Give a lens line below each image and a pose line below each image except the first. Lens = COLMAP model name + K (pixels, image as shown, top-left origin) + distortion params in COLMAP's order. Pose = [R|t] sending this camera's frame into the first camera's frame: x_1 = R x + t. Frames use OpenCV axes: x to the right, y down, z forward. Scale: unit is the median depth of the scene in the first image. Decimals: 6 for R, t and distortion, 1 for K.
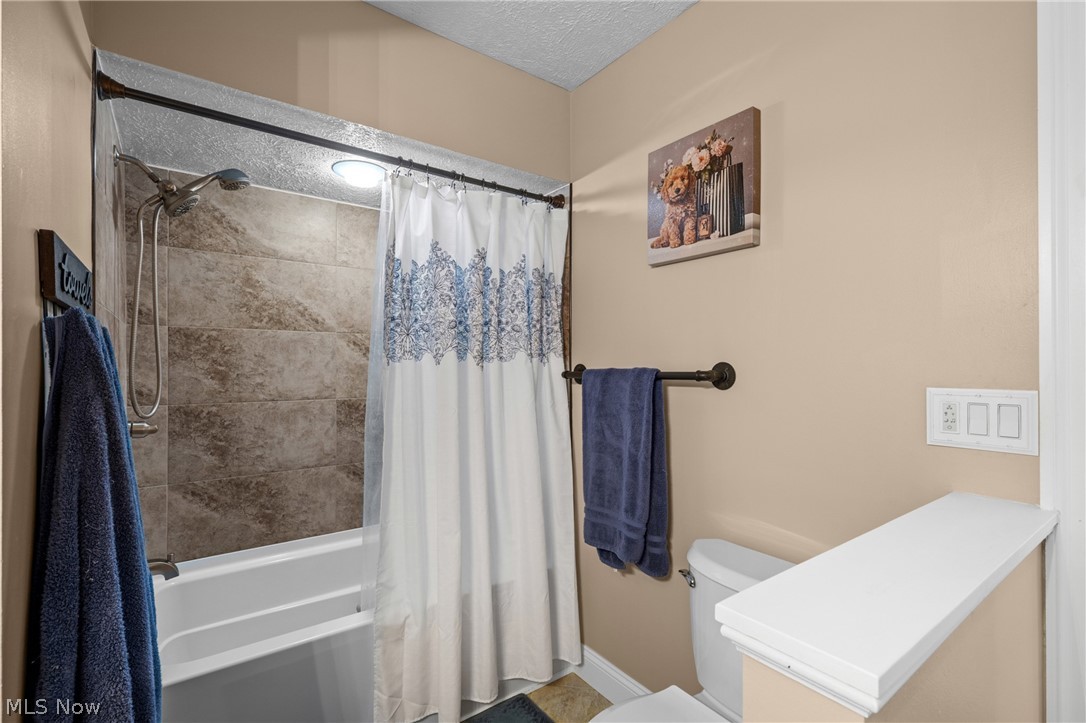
lens RADIAL K [[489.4, 0, 543.5], [0, 489.4, 365.0], [0, 0, 1]] dist [-0.000254, -0.000433]
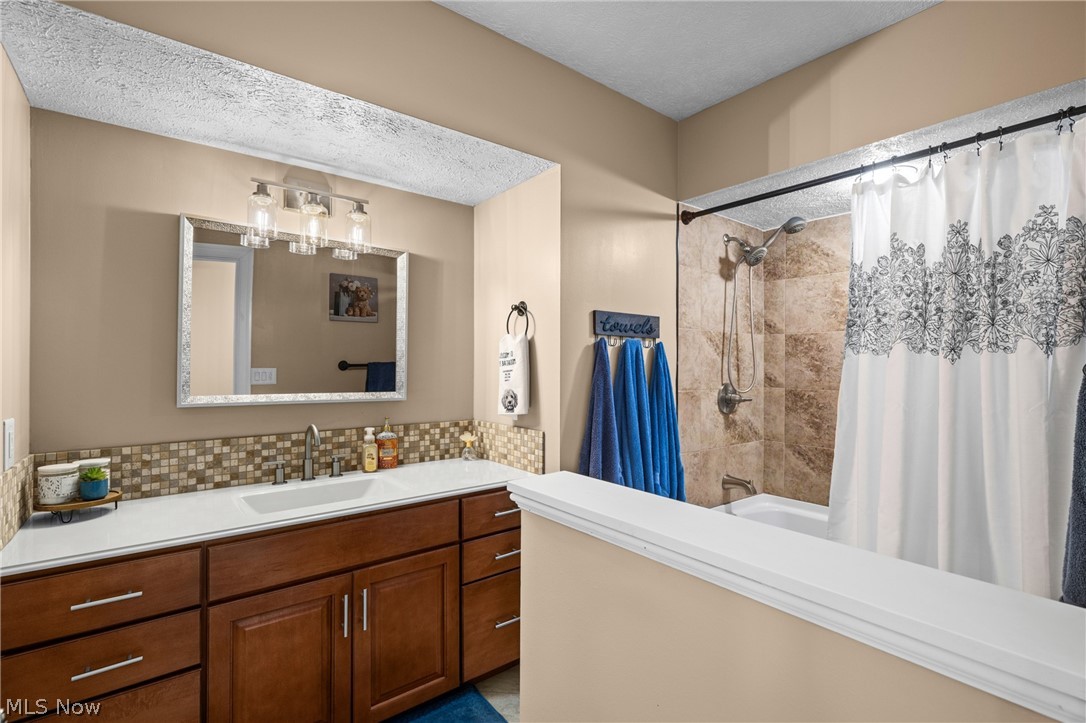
lens RADIAL K [[489.4, 0, 543.5], [0, 489.4, 365.0], [0, 0, 1]] dist [-0.000254, -0.000433]
pose [[0.030494, 0.001654, -0.999534, 0.665579], [-0.003269, 0.999993, 0.001555, 0.013096], [0.999530, 0.003220, 0.030499, 0.236009]]
